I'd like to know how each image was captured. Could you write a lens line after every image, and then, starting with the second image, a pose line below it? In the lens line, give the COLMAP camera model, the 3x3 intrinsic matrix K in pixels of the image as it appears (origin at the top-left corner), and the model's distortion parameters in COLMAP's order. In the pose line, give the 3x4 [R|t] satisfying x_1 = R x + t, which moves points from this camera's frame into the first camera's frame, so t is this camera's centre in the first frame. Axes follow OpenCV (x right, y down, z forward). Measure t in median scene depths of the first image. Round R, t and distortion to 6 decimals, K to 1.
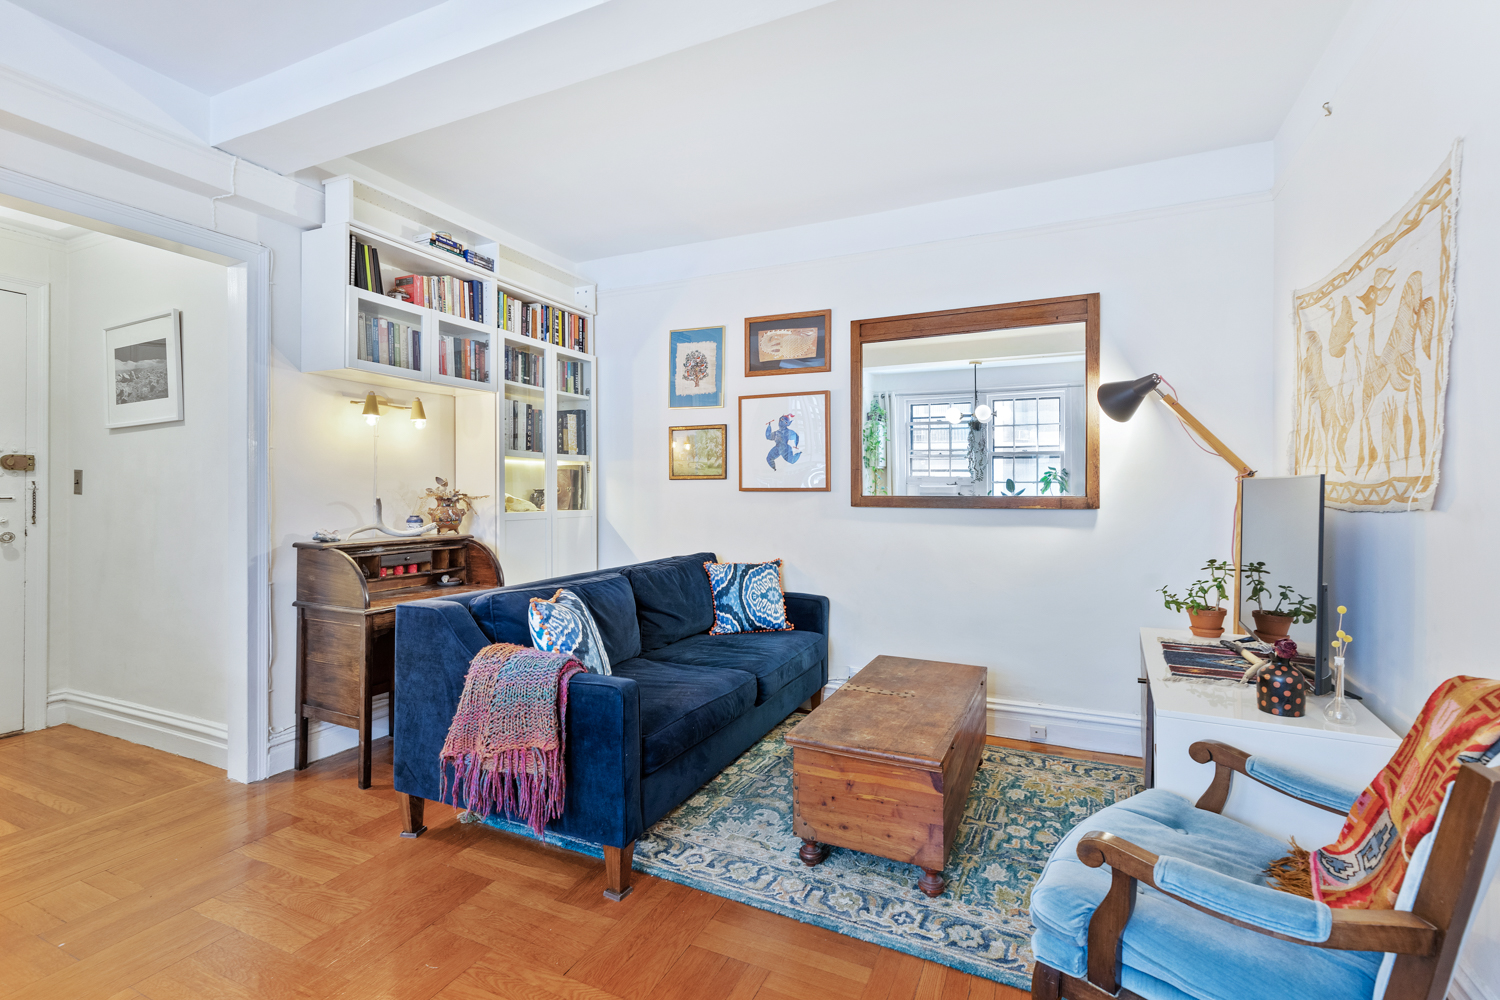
lens RADIAL K [[680.2, 0, 762.8], [0, 680.2, 489.0], [0, 0, 1]] dist [0.005867, -0.001147]
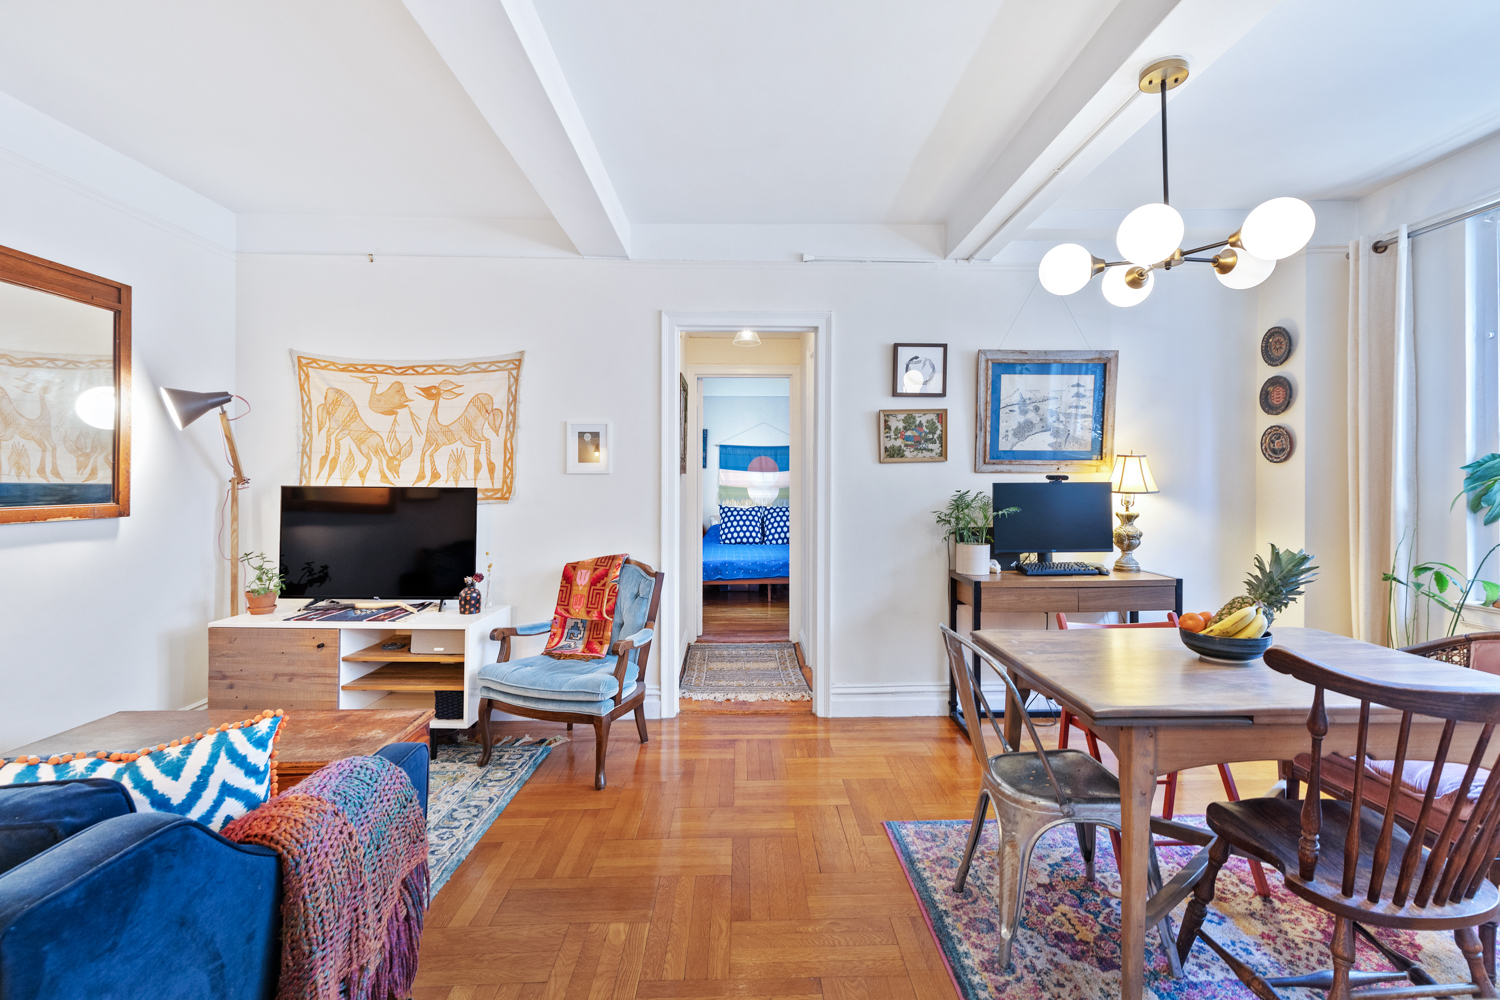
lens RADIAL K [[680.2, 0, 759.2], [0, 680.2, 487.6], [0, 0, 1]] dist [0.005867, -0.001147]
pose [[-0.444022, -0.010593, 0.895953, -1.193816], [-0.004567, 0.999944, 0.009559, -0.038989], [-0.896004, 0.000152, -0.444045, 1.039456]]
